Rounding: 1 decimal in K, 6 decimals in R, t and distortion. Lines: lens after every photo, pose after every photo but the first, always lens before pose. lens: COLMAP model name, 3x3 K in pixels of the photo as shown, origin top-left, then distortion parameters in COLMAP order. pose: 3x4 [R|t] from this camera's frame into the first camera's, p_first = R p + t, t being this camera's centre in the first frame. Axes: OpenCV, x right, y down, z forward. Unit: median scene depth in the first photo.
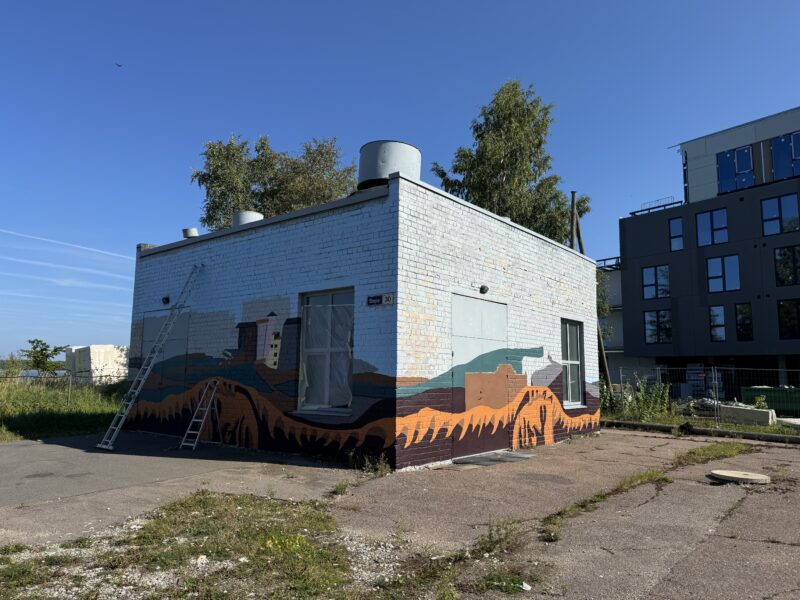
lens RADIAL K [[555.5, 0, 400.0], [0, 555.5, 300.0], [0, 0, 1]] dist [0.118673, -0.182969]
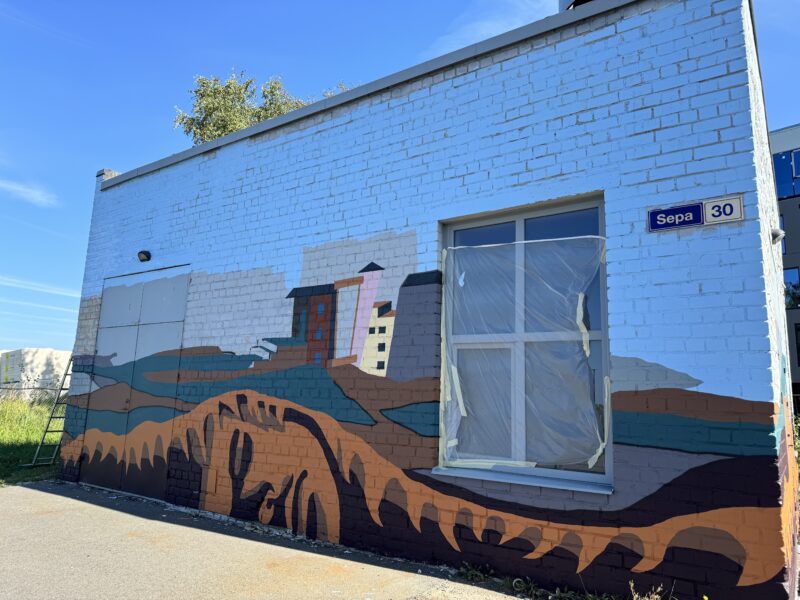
lens RADIAL K [[555.5, 0, 400.0], [0, 555.5, 300.0], [0, 0, 1]] dist [0.118673, -0.182969]
pose [[0.997125, 0.035314, 0.067035, -0.240069], [-0.032703, 0.998678, -0.039661, 0.074760], [-0.068347, 0.037355, 0.996962, 0.509639]]
